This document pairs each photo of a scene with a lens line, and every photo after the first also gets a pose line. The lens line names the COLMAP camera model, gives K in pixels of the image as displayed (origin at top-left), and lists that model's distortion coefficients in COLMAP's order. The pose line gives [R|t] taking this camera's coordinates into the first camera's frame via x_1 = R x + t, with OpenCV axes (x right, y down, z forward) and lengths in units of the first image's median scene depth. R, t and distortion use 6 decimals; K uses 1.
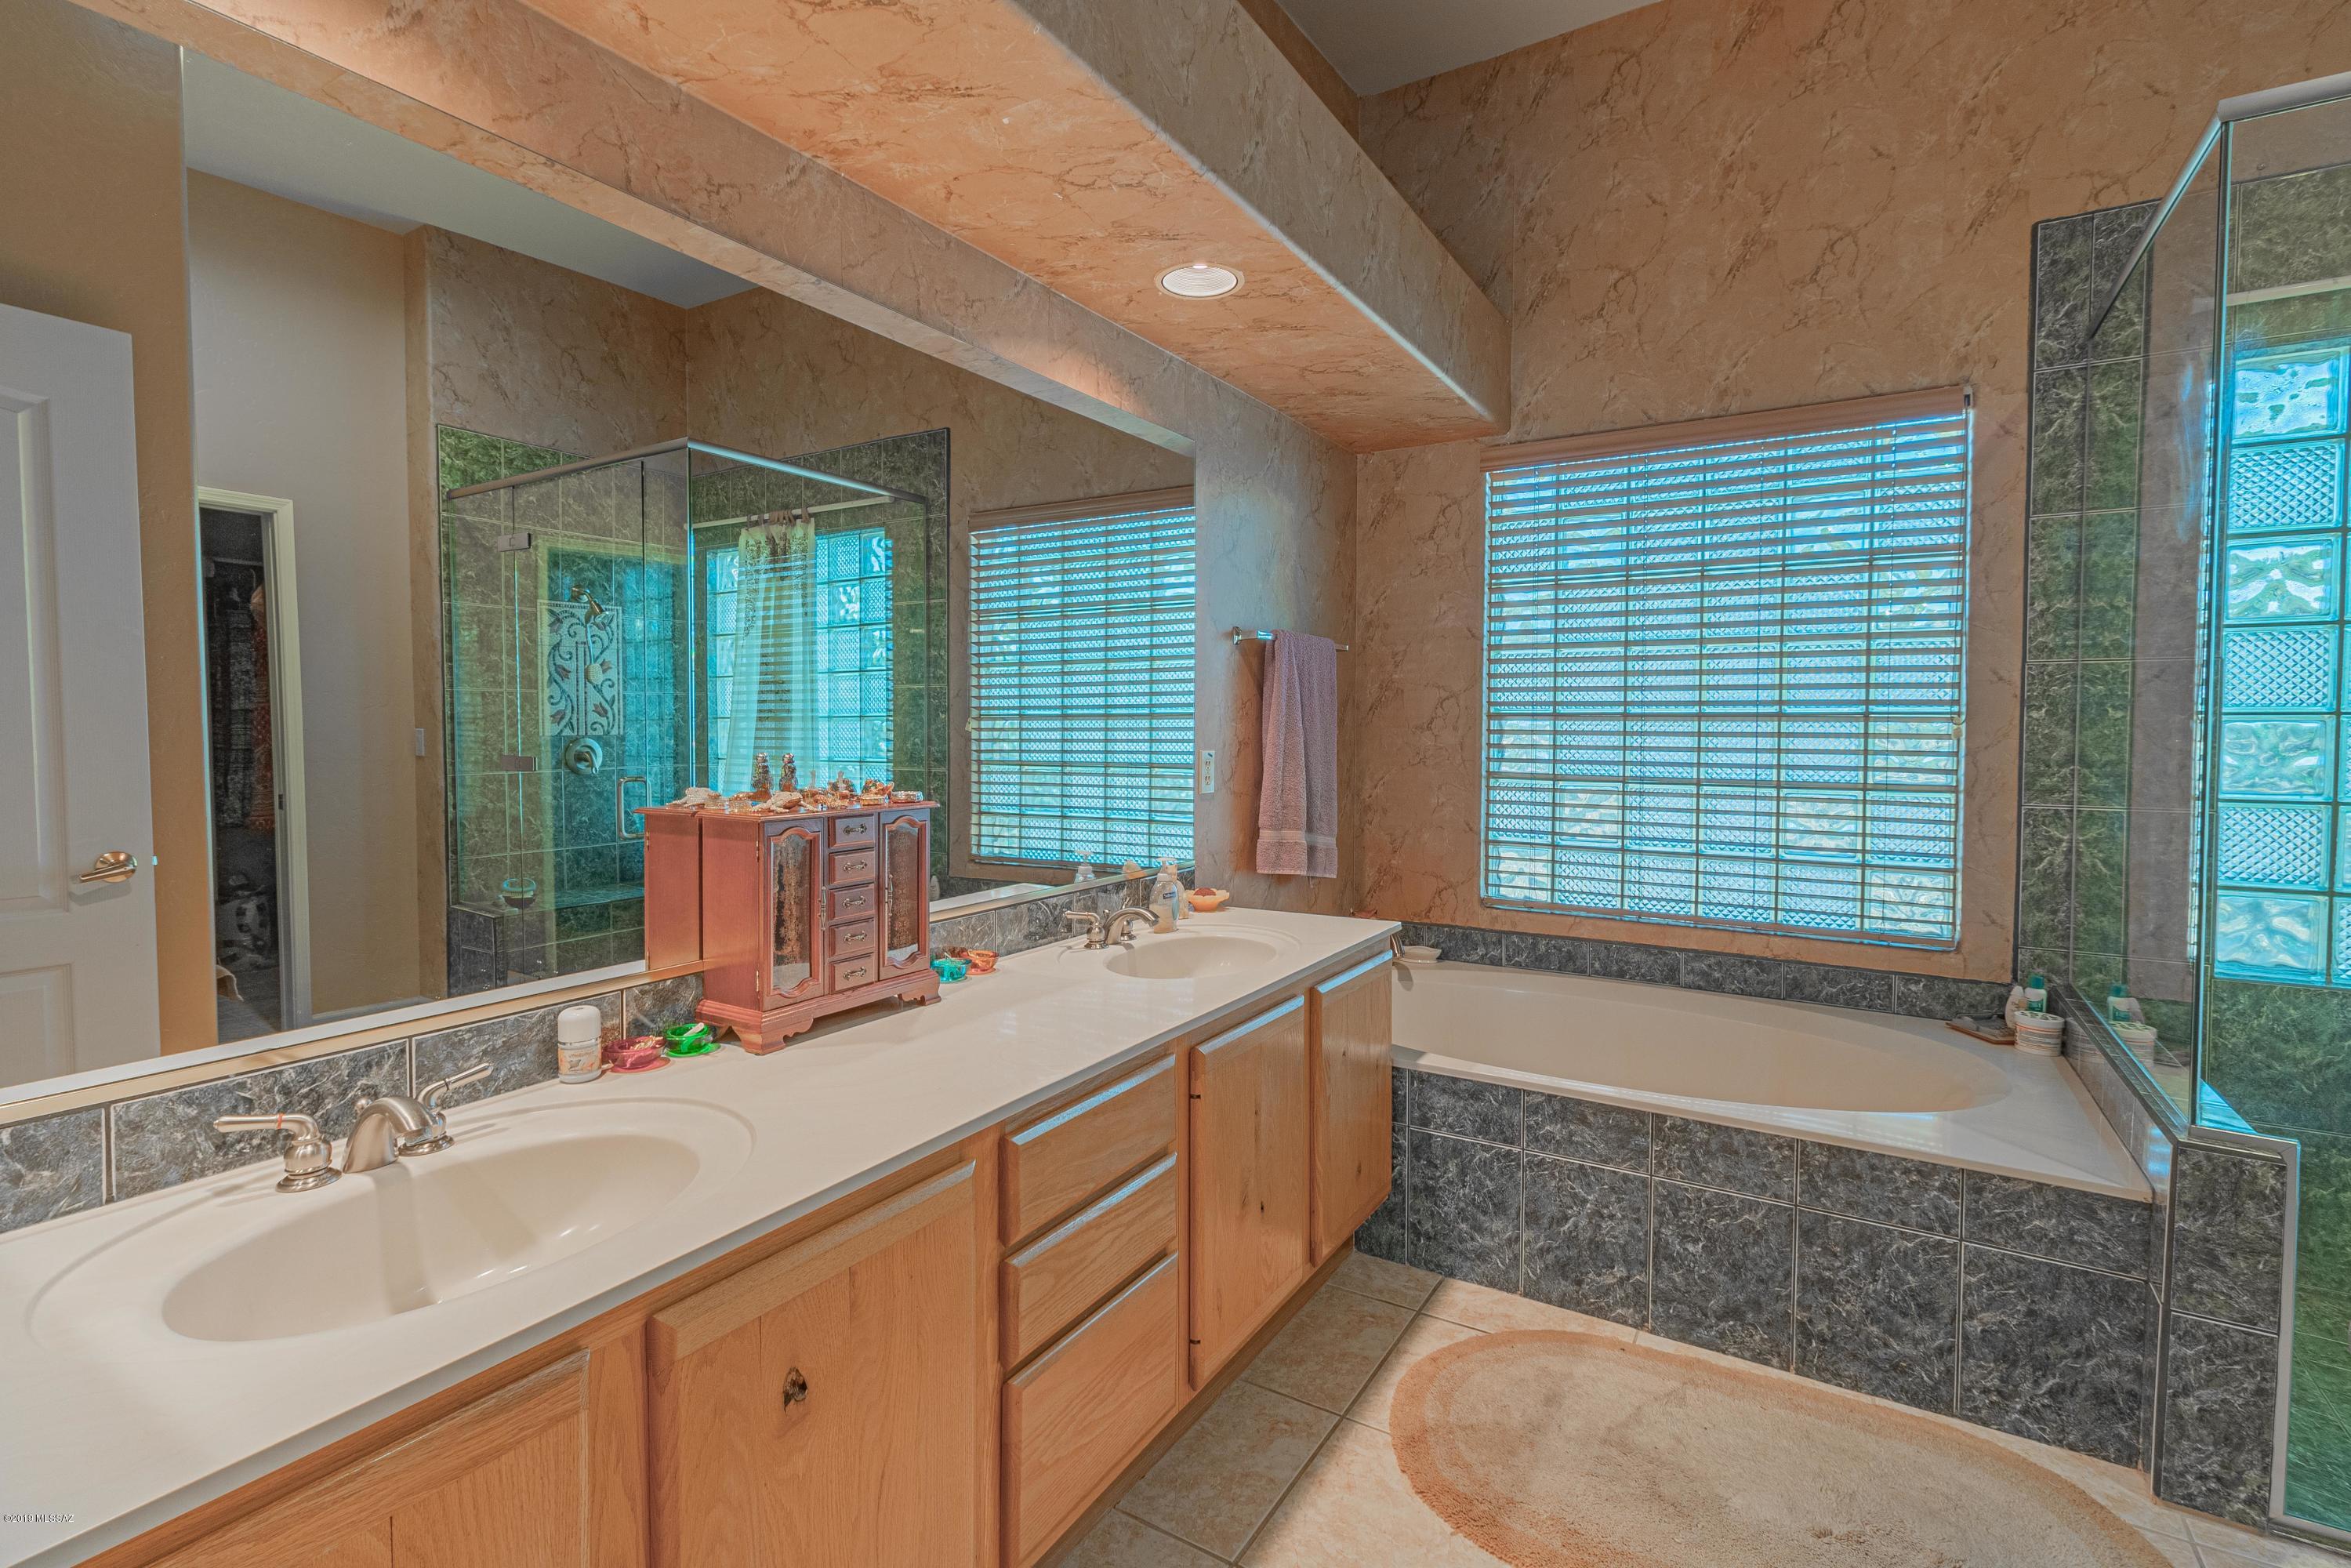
lens RADIAL K [[1075.4, 0, 1177.8], [0, 1075.4, 771.1], [0, 0, 1]] dist [0.001013, -0.001545]
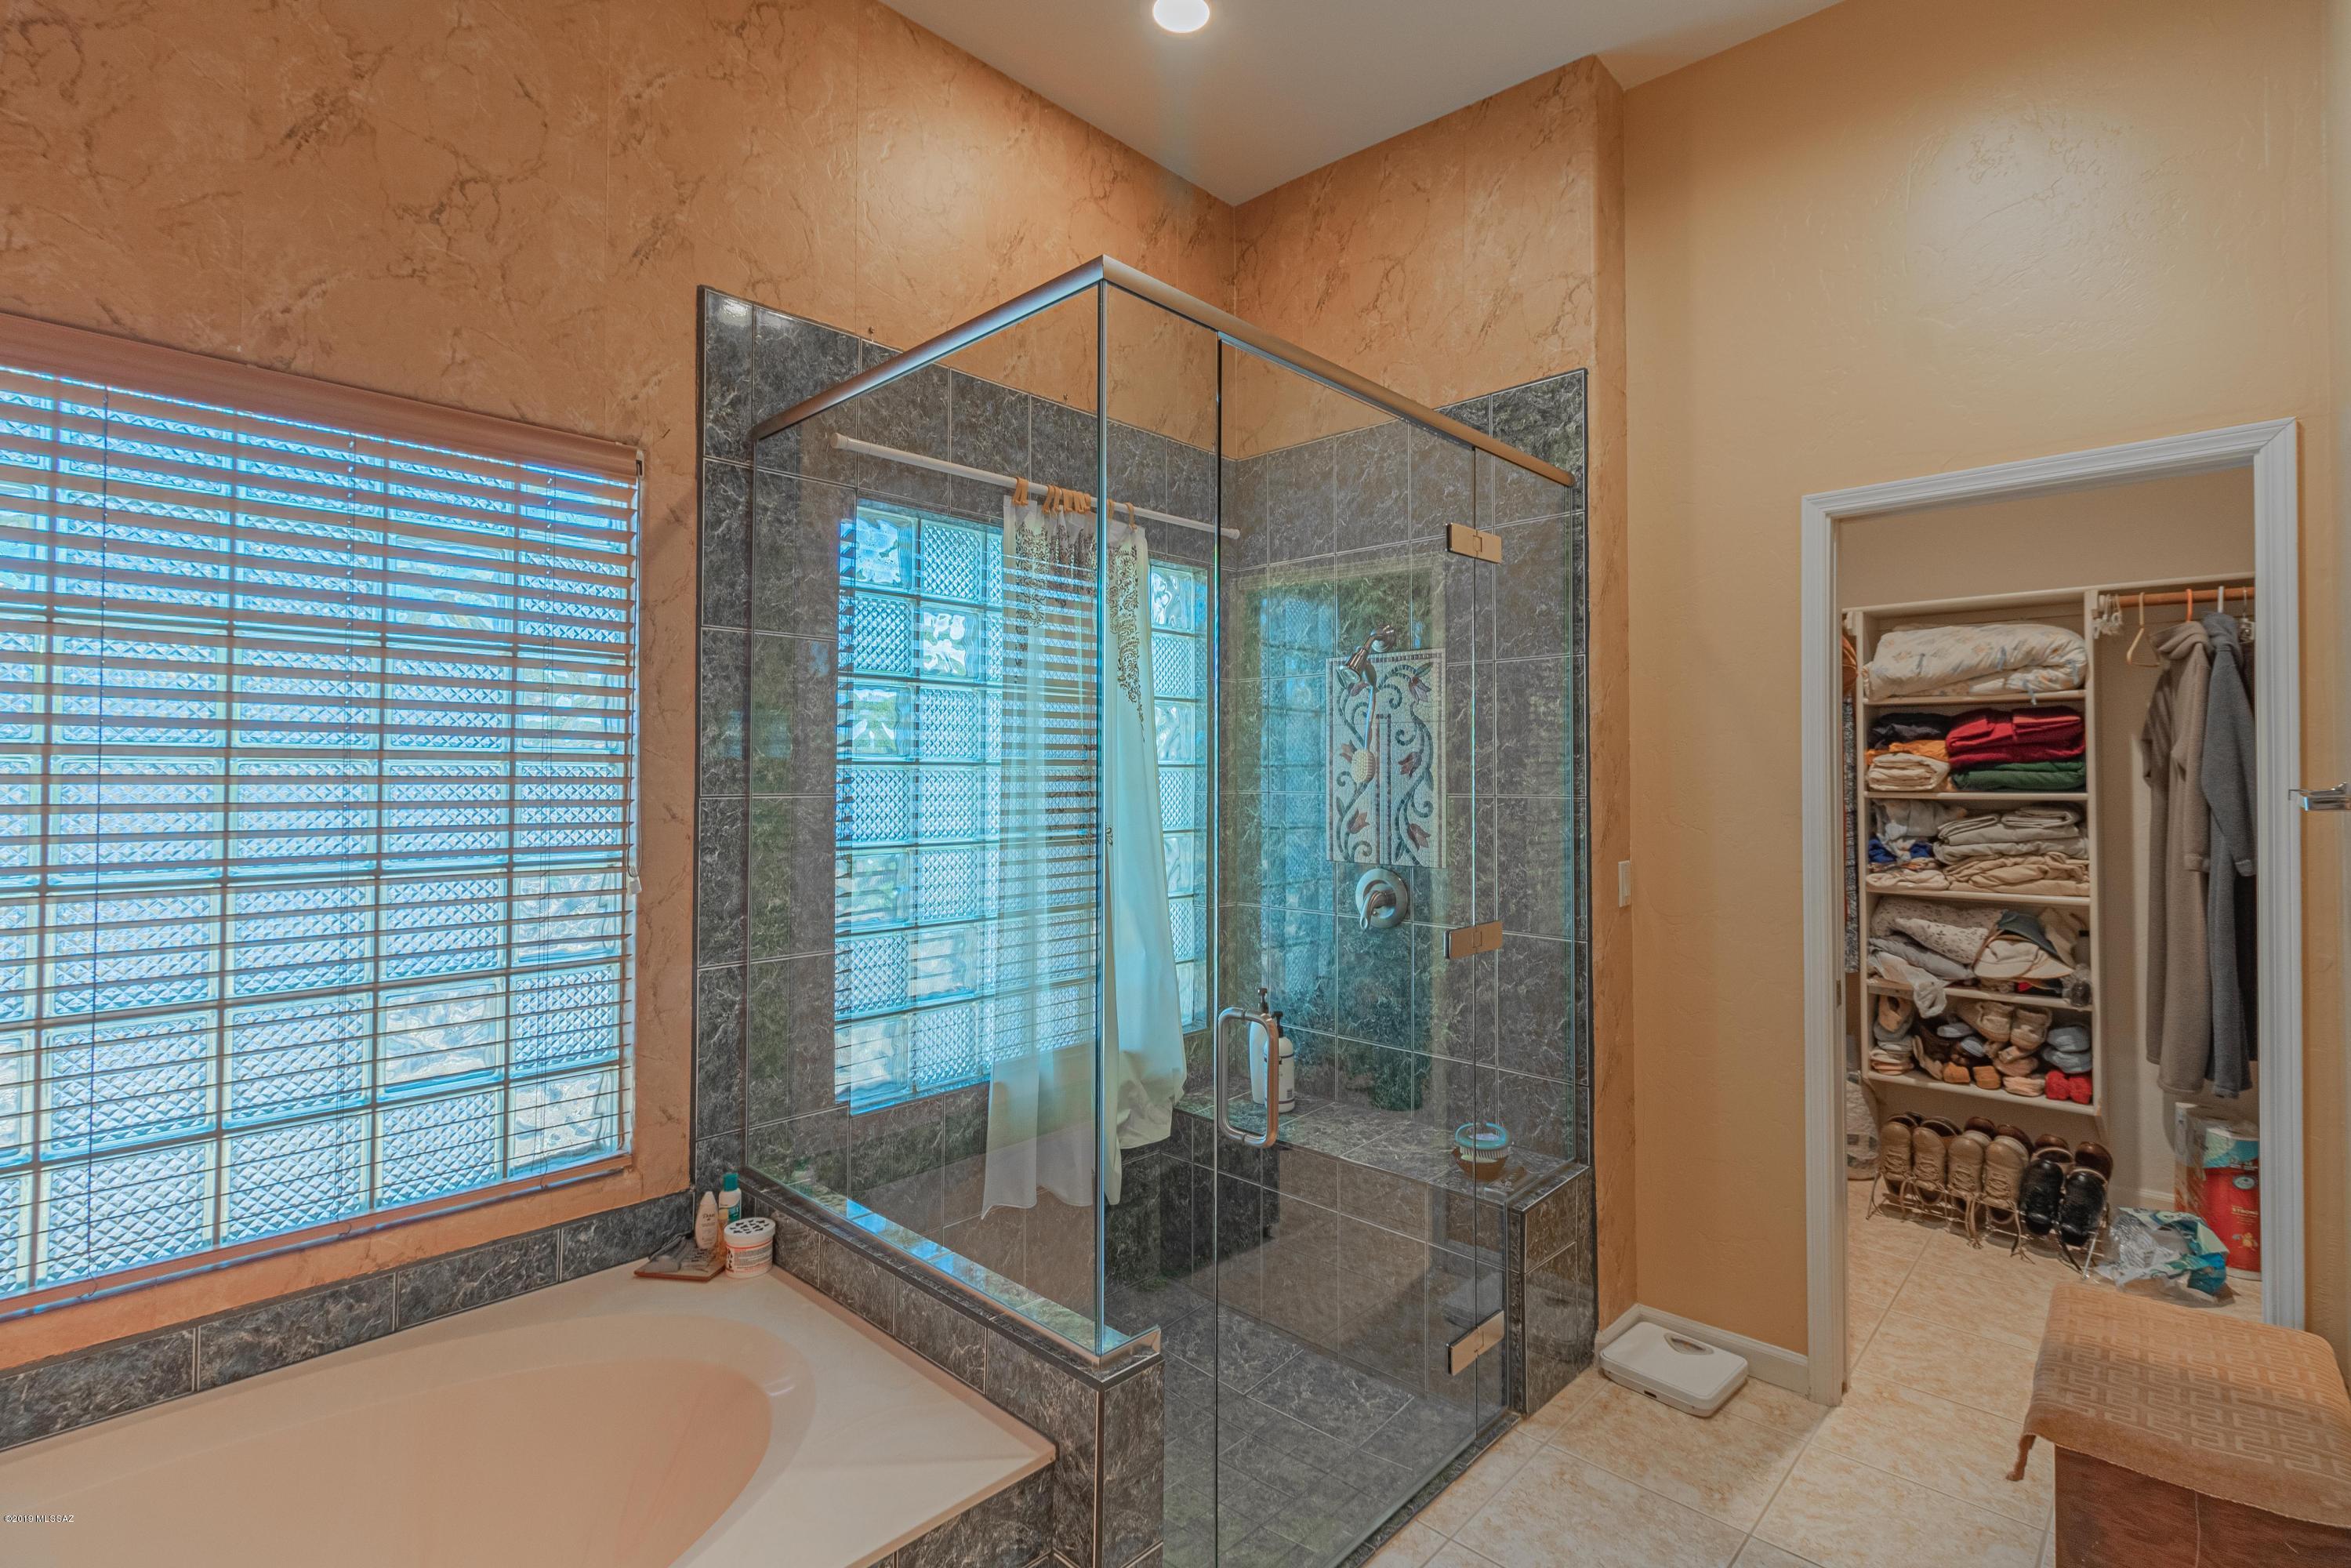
lens RADIAL K [[1075.4, 0, 1177.9], [0, 1075.4, 758.0], [0, 0, 1]] dist [0.001013, -0.001545]
pose [[0.202661, 0.018237, 0.979079, 0.042705], [0.046943, 0.998496, -0.028315, -0.088306], [-0.978123, 0.051700, 0.201500, 0.453569]]
